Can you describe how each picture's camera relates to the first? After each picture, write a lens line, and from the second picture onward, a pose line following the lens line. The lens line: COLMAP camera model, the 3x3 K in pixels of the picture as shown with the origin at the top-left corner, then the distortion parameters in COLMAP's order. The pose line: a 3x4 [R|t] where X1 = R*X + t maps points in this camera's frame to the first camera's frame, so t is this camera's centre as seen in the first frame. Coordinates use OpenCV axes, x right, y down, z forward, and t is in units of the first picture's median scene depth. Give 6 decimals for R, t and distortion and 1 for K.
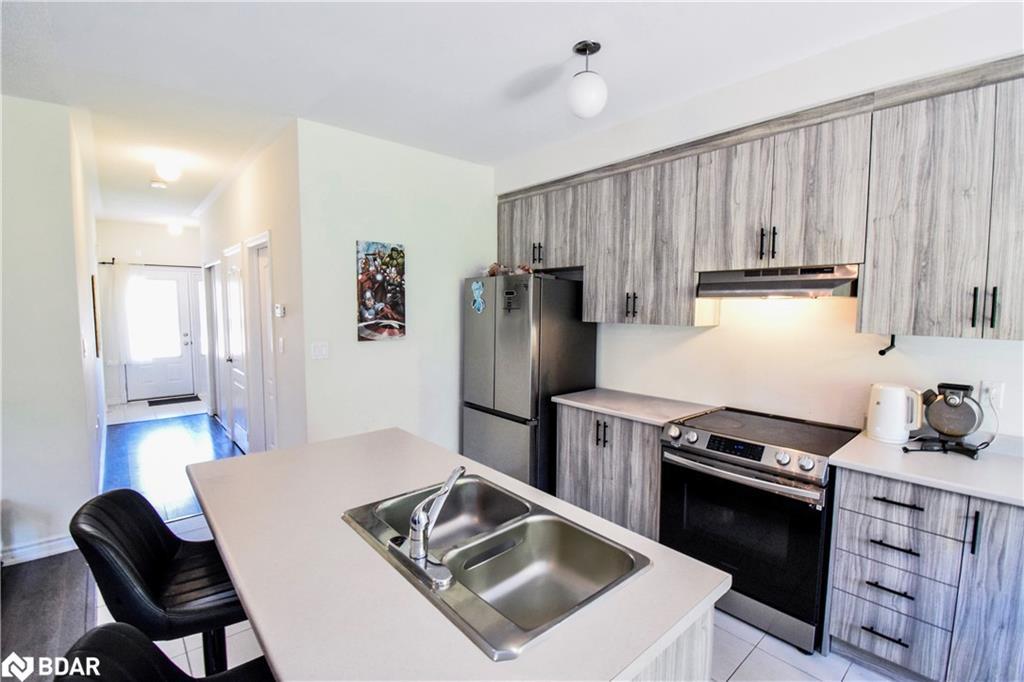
lens RADIAL K [[459.4, 0, 507.6], [0, 459.4, 339.4], [0, 0, 1]] dist [0.016116, -0.024443]
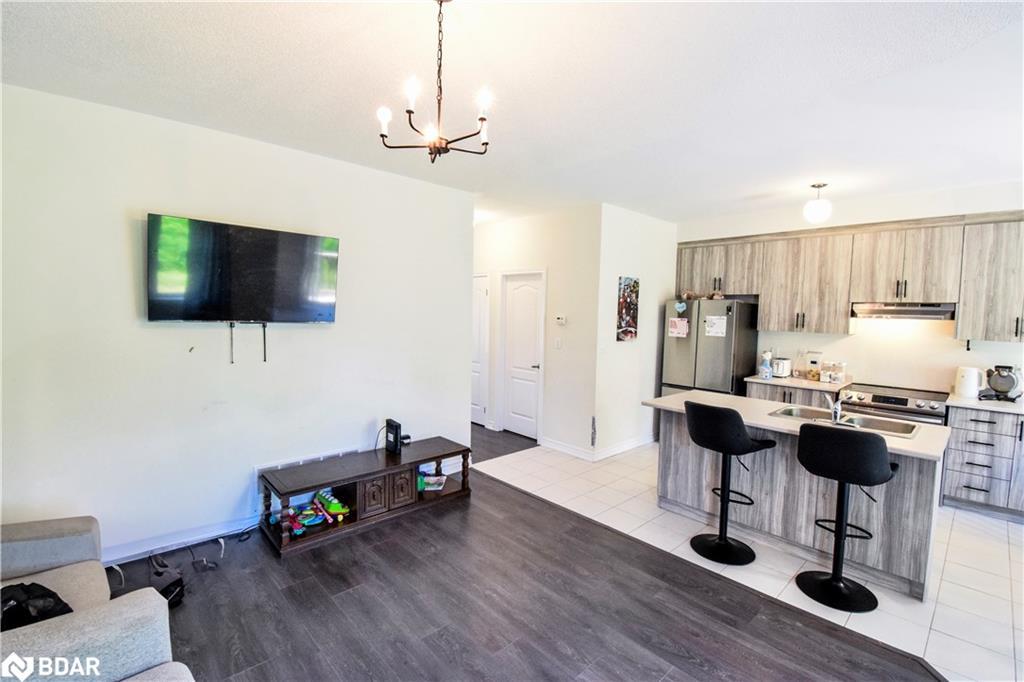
lens RADIAL K [[459.4, 0, 507.6], [0, 459.4, 339.4], [0, 0, 1]] dist [0.016116, -0.024443]
pose [[0.999479, 0.012966, 0.029563, -0.851302], [-0.012624, 0.999852, -0.011730, 0.024478], [-0.029710, 0.011351, 0.999494, -0.619228]]
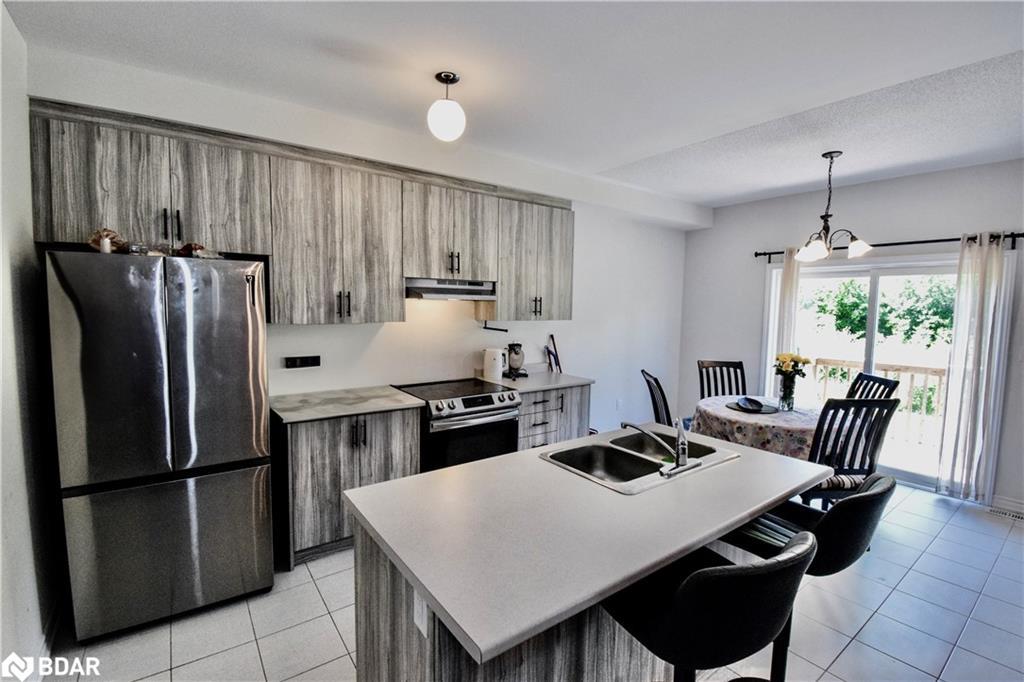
lens RADIAL K [[456.2, 0, 512.0], [0, 456.2, 341.0], [0, 0, 1]] dist [0.016948, -0.024722]
pose [[0.072505, -0.081307, 0.994048, -0.733509], [0.063477, 0.995027, 0.076757, -0.050446], [-0.995346, 0.057534, 0.077306, 0.597869]]
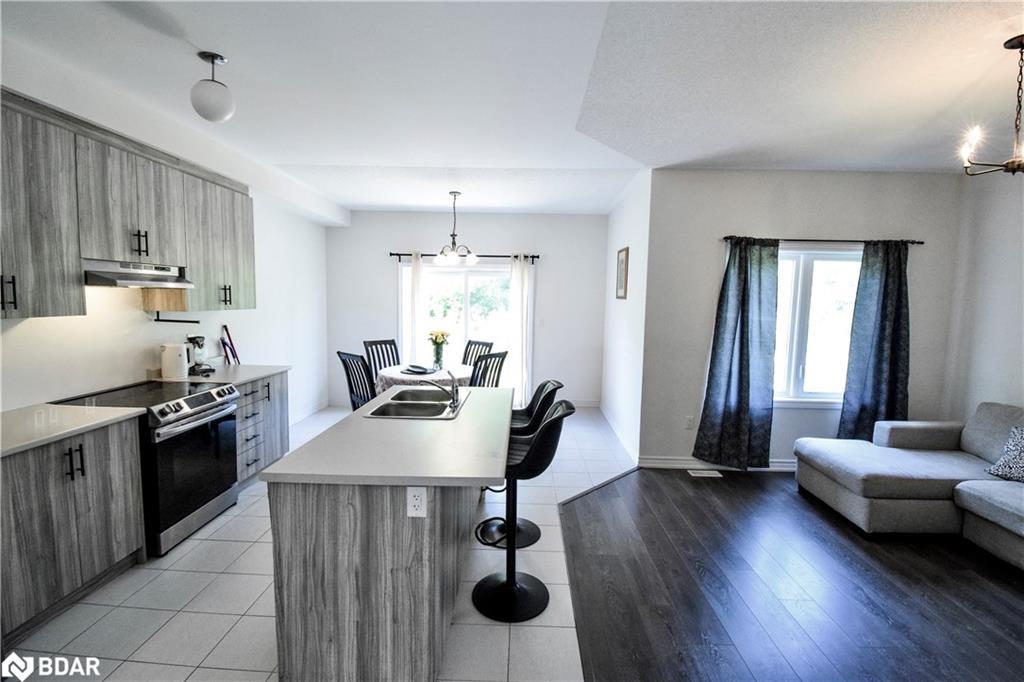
lens RADIAL K [[456.2, 0, 512.0], [0, 456.2, 341.0], [0, 0, 1]] dist [0.016948, -0.024722]
pose [[-0.742185, -0.078171, 0.665620, -0.827601], [0.030765, 0.988153, 0.150354, -0.085558], [-0.669488, 0.132068, -0.730988, 1.047728]]
